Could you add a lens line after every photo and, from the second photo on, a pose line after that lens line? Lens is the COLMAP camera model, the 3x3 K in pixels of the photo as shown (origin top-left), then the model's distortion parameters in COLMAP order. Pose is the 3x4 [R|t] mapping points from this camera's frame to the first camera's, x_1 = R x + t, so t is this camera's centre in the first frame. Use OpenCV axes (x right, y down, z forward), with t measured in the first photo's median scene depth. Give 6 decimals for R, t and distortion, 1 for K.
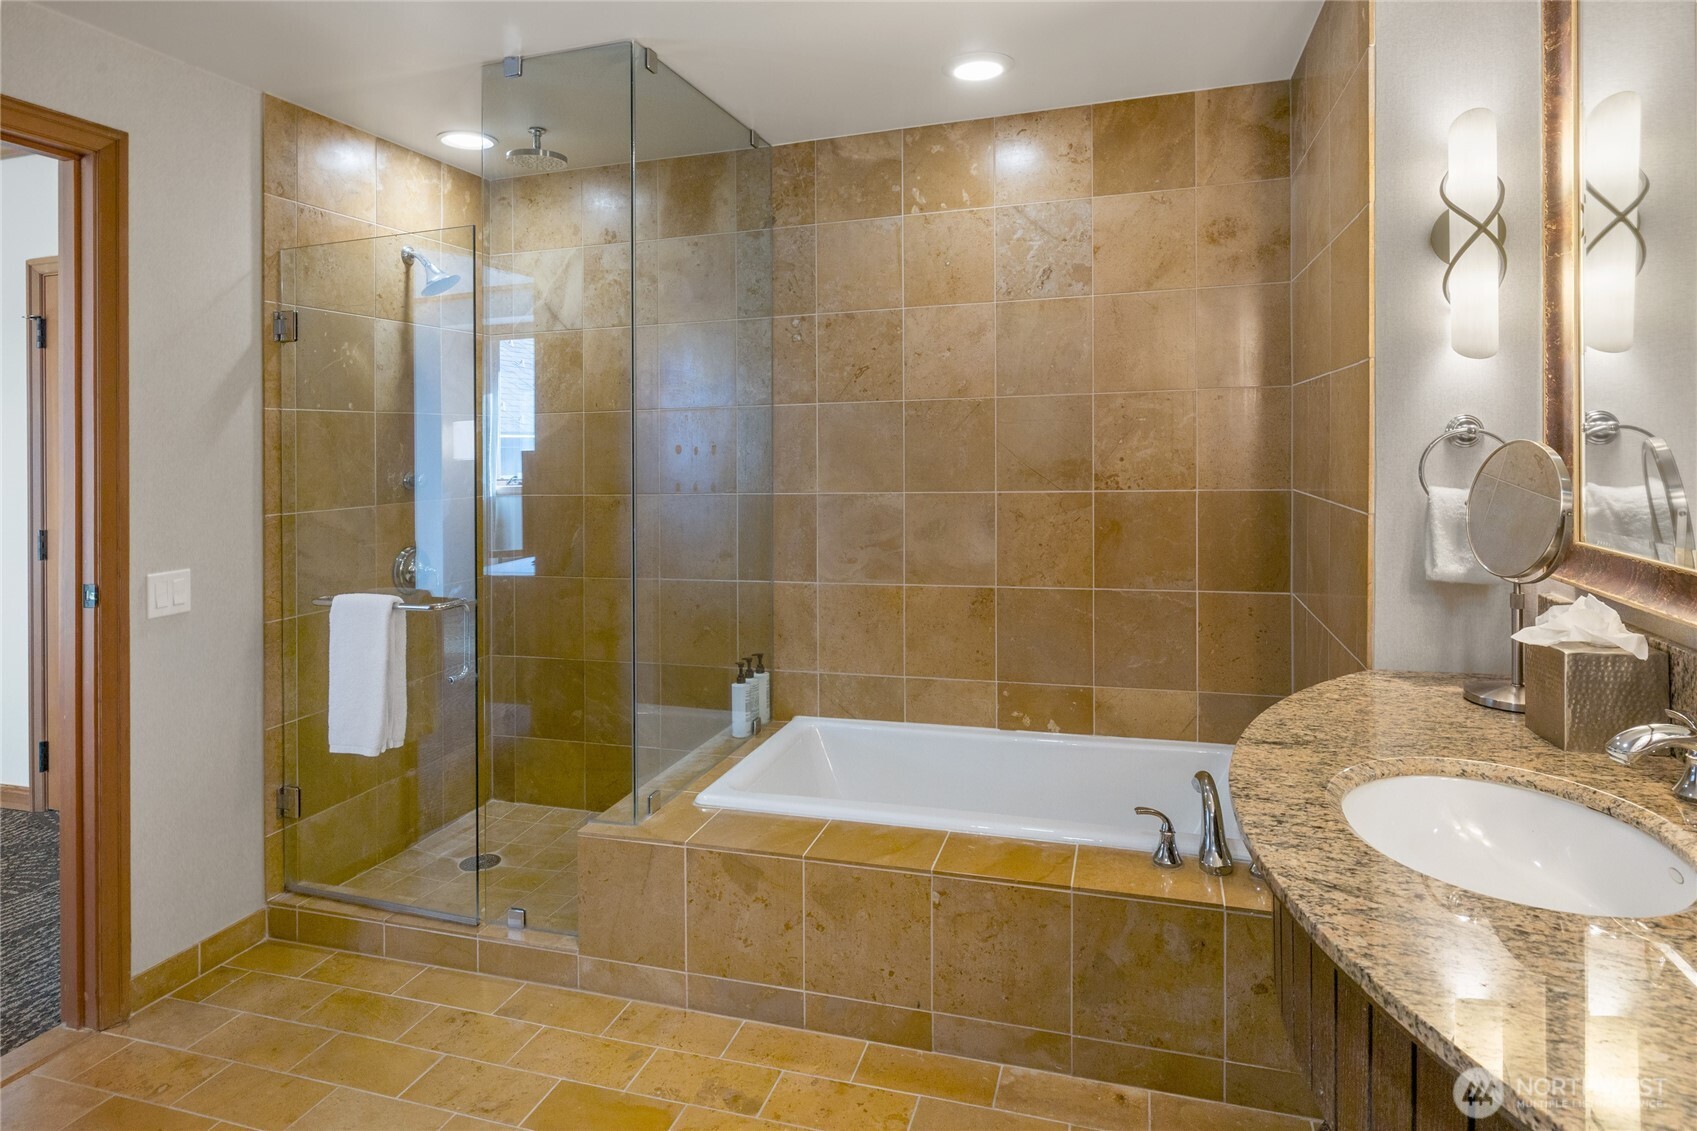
lens RADIAL K [[958.6, 0, 845.7], [0, 958.6, 438.1], [0, 0, 1]] dist [-0.001280, -0.000288]
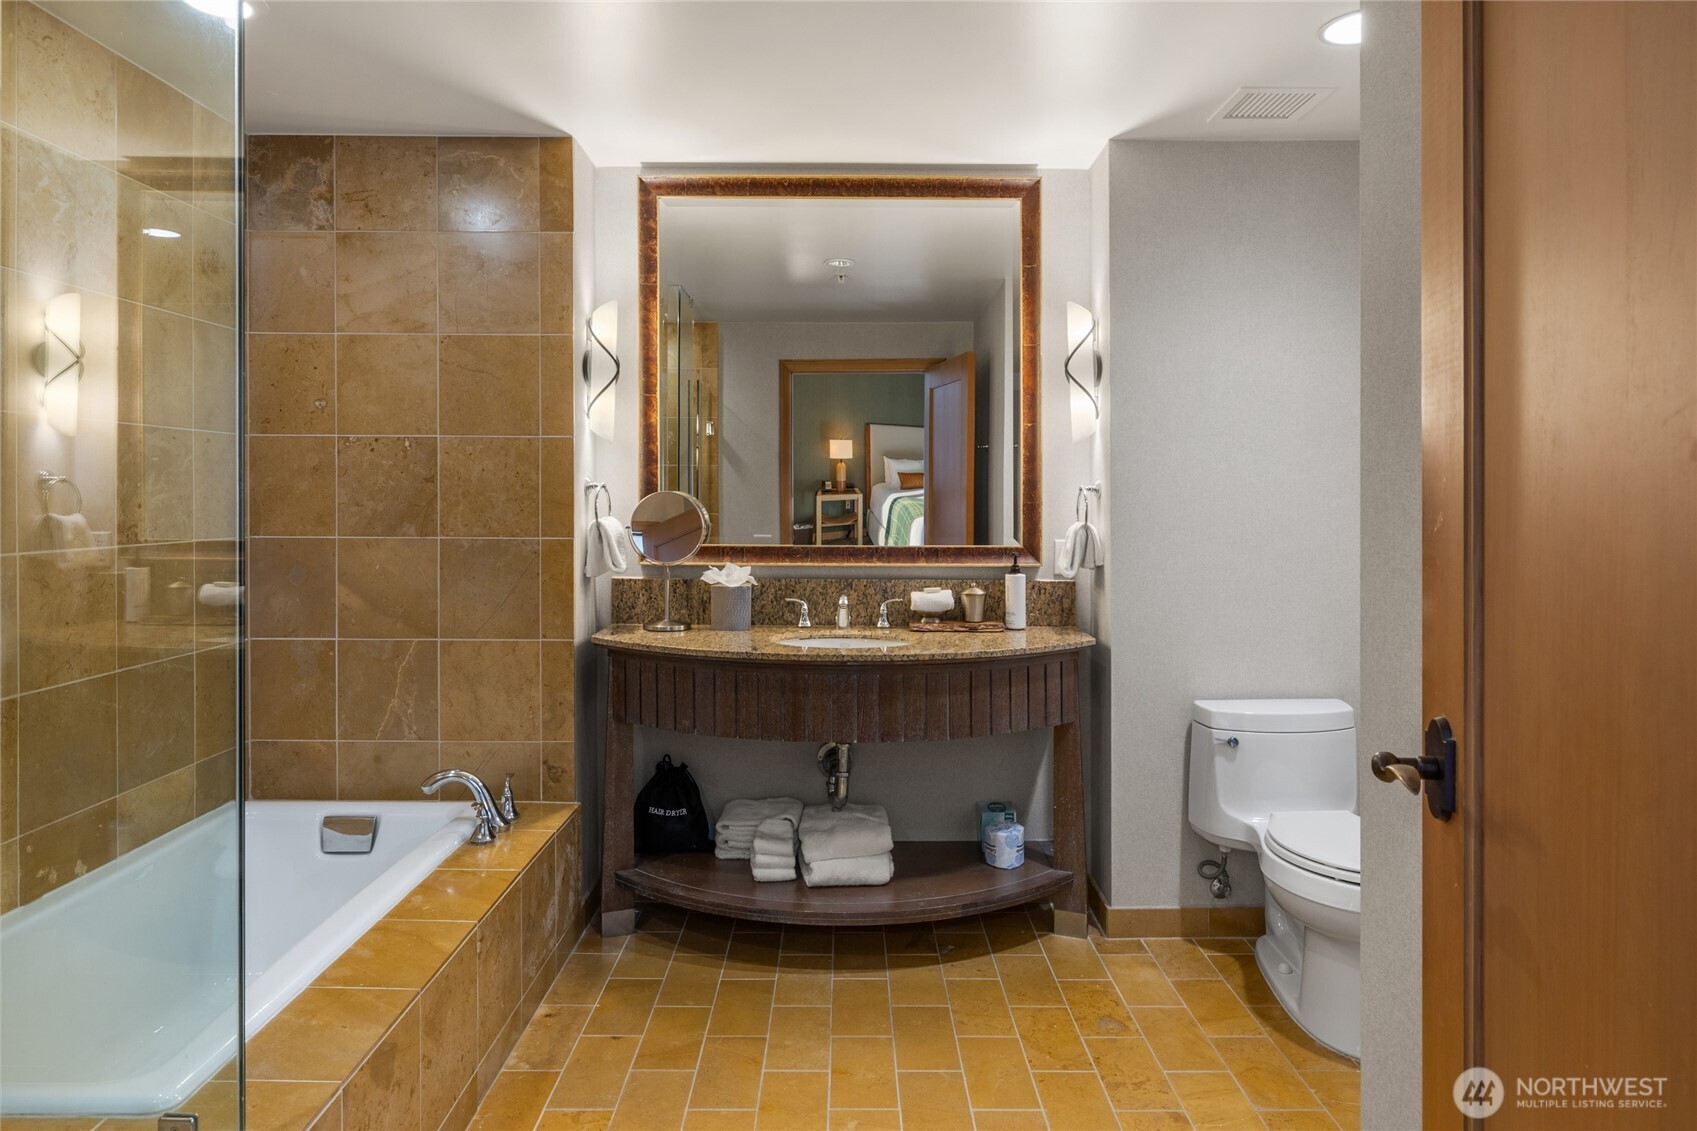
lens RADIAL K [[992.0, 0, 846.9], [0, 992.0, 515.4], [0, 0, 1]] dist [-0.004356, -0.002859]
pose [[-0.299396, 0.005178, 0.954115, -0.698308], [0.001491, 0.999987, -0.004959, 0.035137], [-0.954128, -0.000062, -0.299400, 0.678254]]
